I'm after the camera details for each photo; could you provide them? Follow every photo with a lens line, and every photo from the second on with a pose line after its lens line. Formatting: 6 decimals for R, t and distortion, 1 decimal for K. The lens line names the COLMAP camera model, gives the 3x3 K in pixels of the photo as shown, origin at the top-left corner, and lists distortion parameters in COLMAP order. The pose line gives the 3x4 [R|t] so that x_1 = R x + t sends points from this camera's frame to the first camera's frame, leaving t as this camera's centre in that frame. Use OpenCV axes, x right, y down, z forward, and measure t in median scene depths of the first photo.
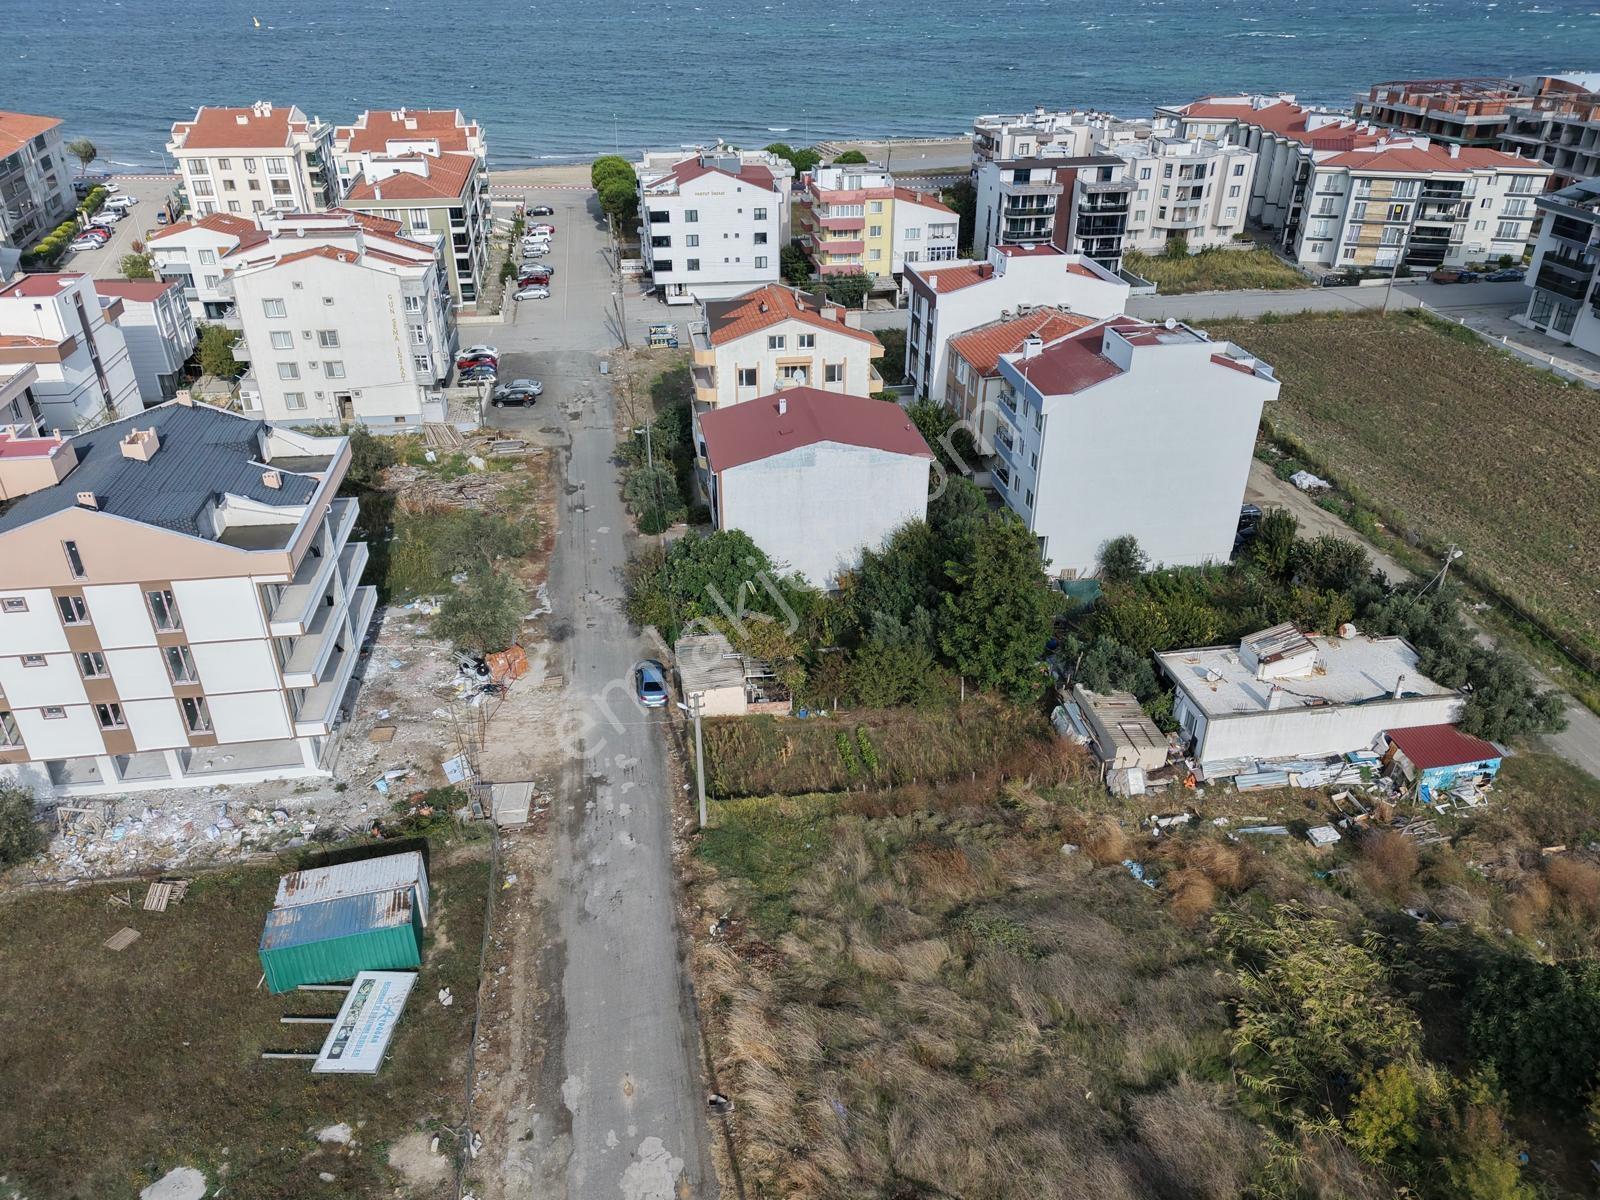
lens RADIAL K [[1175.7, 0, 803.2], [0, 1175.7, 601.6], [0, 0, 1]] dist [0.075692, -0.068007]
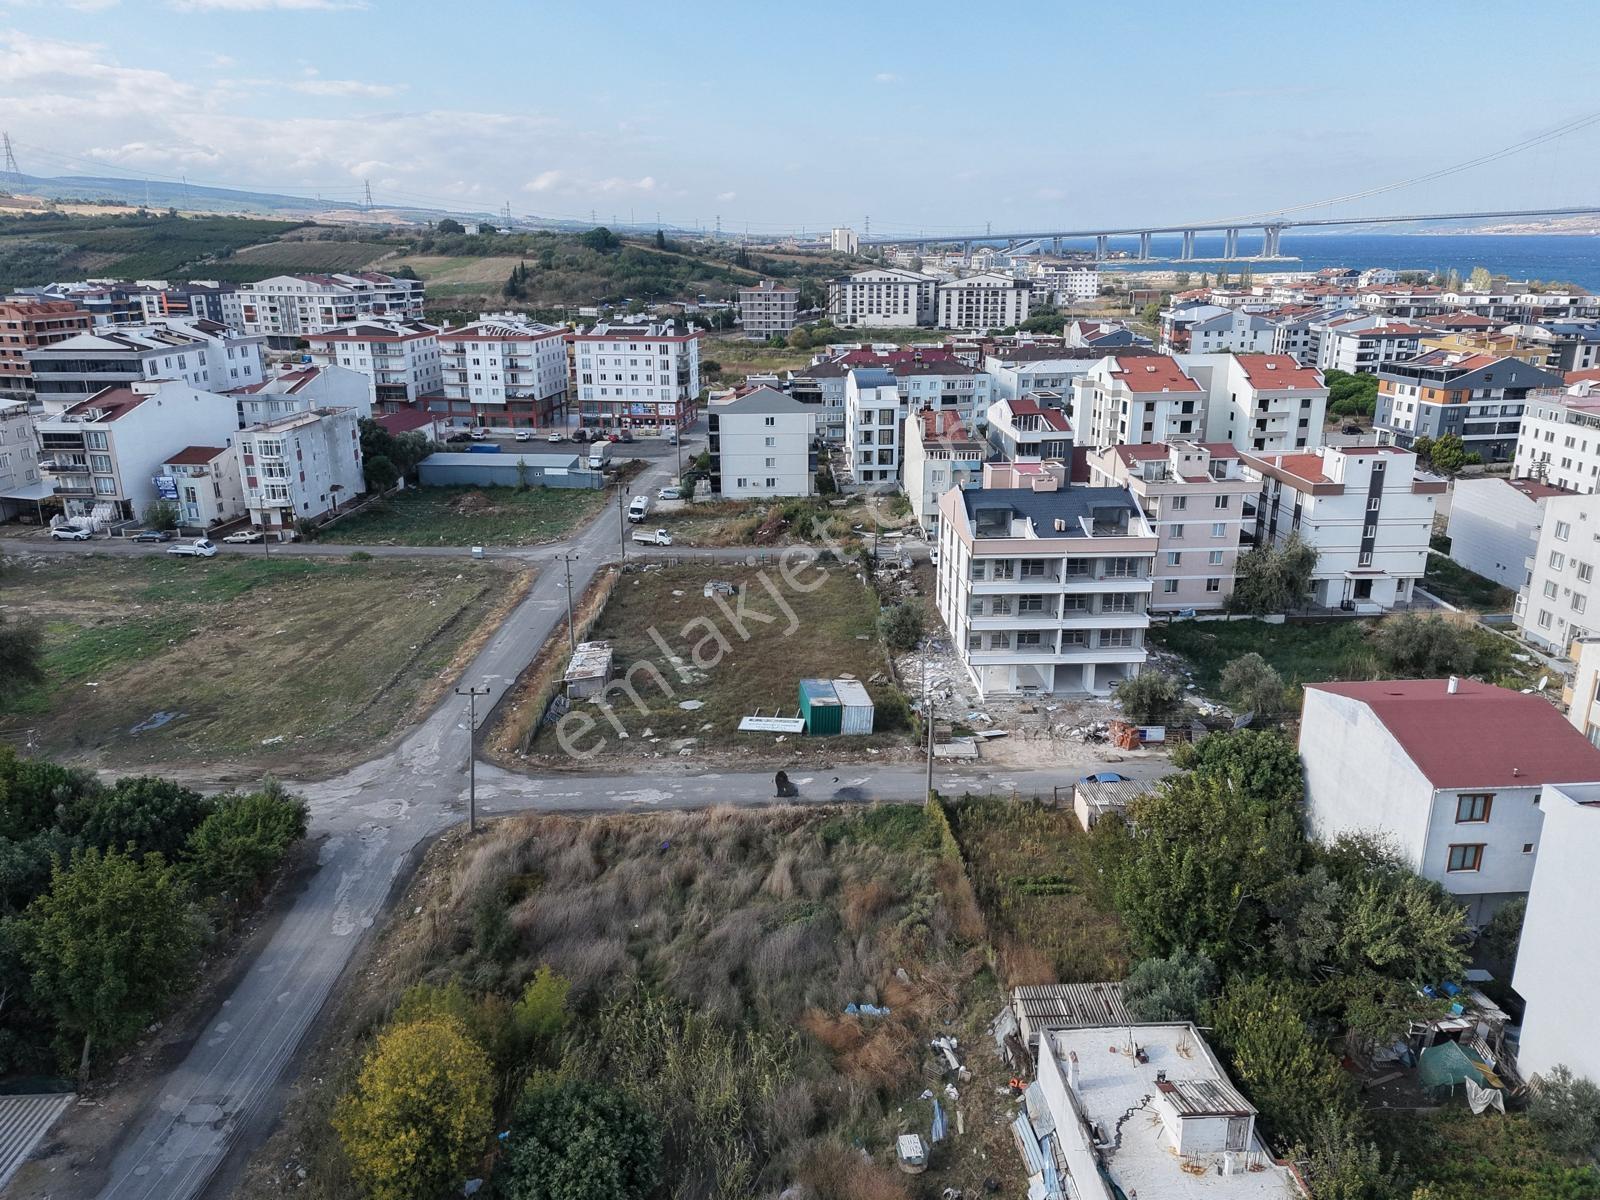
lens RADIAL K [[1173.7, 0, 803.1], [0, 1173.7, 604.4], [0, 0, 1]] dist [0.073835, -0.062621]
pose [[-0.101806, 0.294774, -0.950128, 0.753941], [-0.484804, 0.819298, 0.306131, -0.226346], [0.868678, 0.491792, 0.059499, 0.463020]]
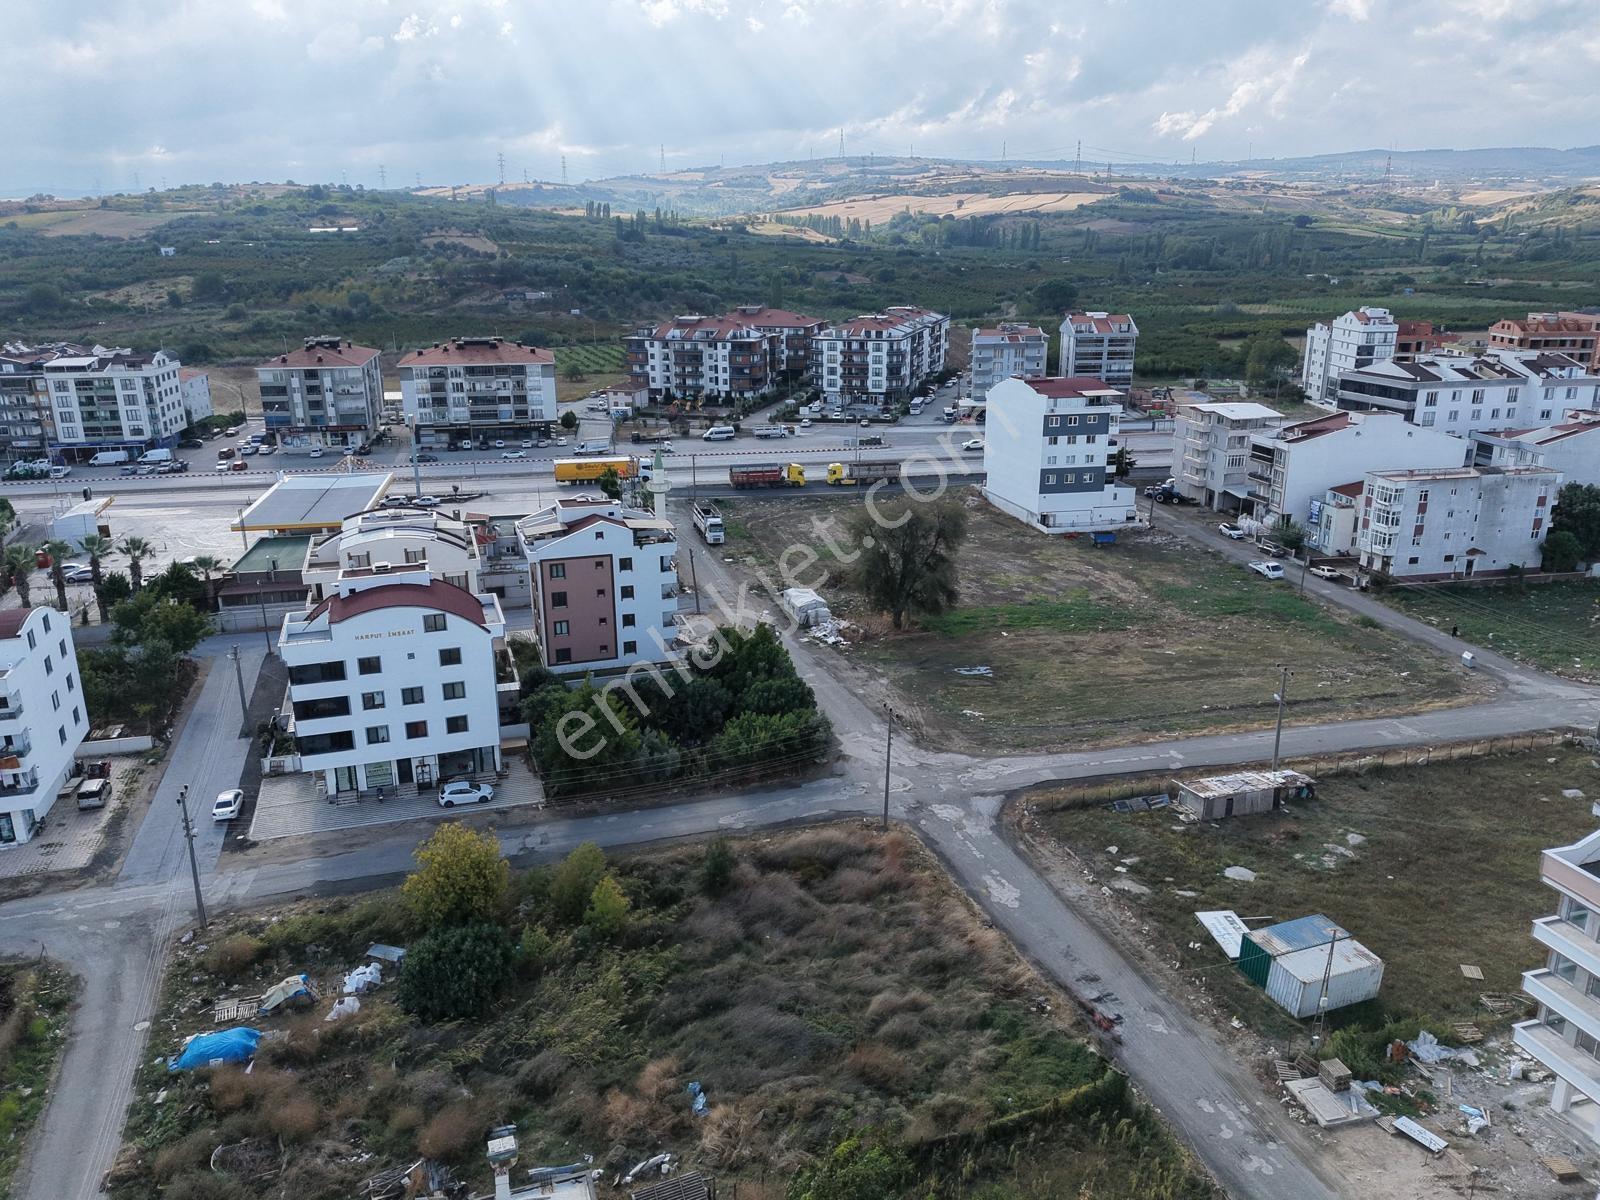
lens RADIAL K [[1175.7, 0, 803.2], [0, 1175.7, 601.6], [0, 0, 1]] dist [0.075692, -0.068007]
pose [[-0.988298, 0.048317, -0.144680, 0.208882], [-0.071841, 0.689274, 0.720930, -0.555007], [0.134557, 0.722888, -0.677737, 0.914923]]
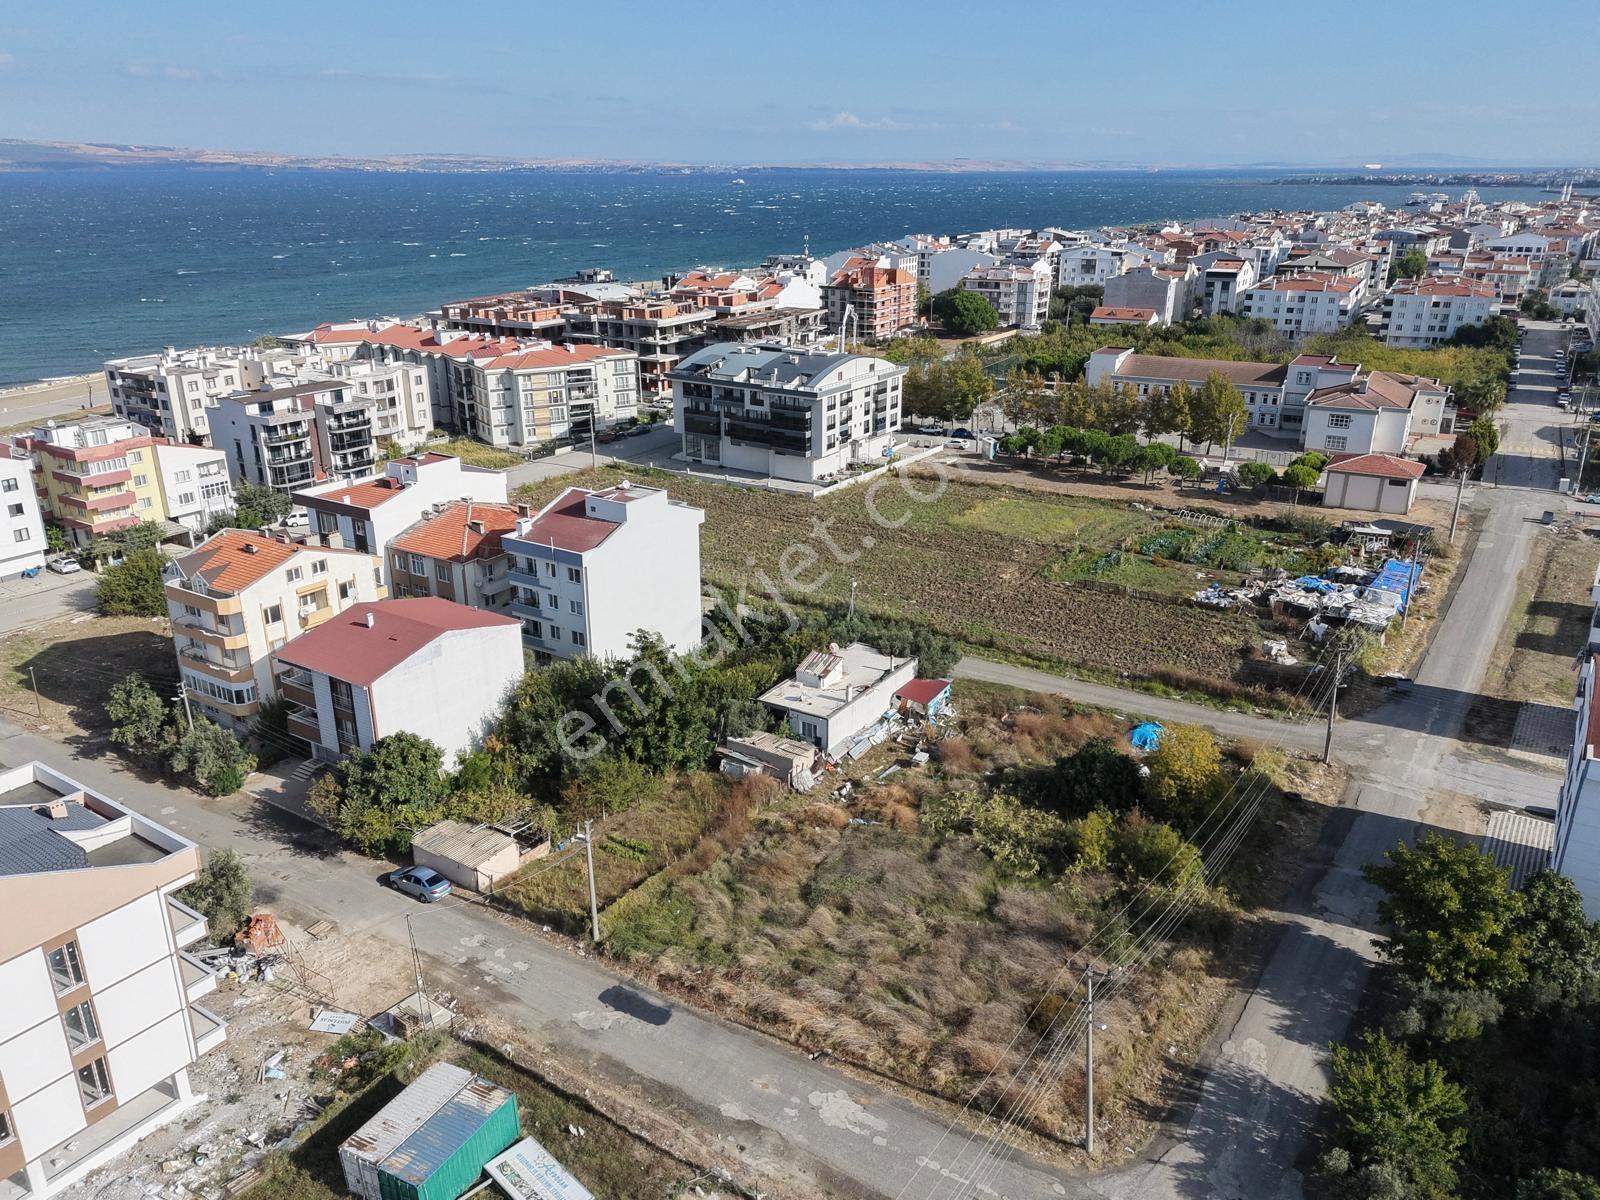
lens RADIAL K [[1175.7, 0, 803.2], [0, 1175.7, 601.6], [0, 0, 1]] dist [0.075692, -0.068007]
pose [[0.672399, -0.256859, 0.694192, -0.454595], [0.364736, 0.931070, -0.008780, -0.024178], [-0.644086, 0.259100, 0.719736, -0.040967]]
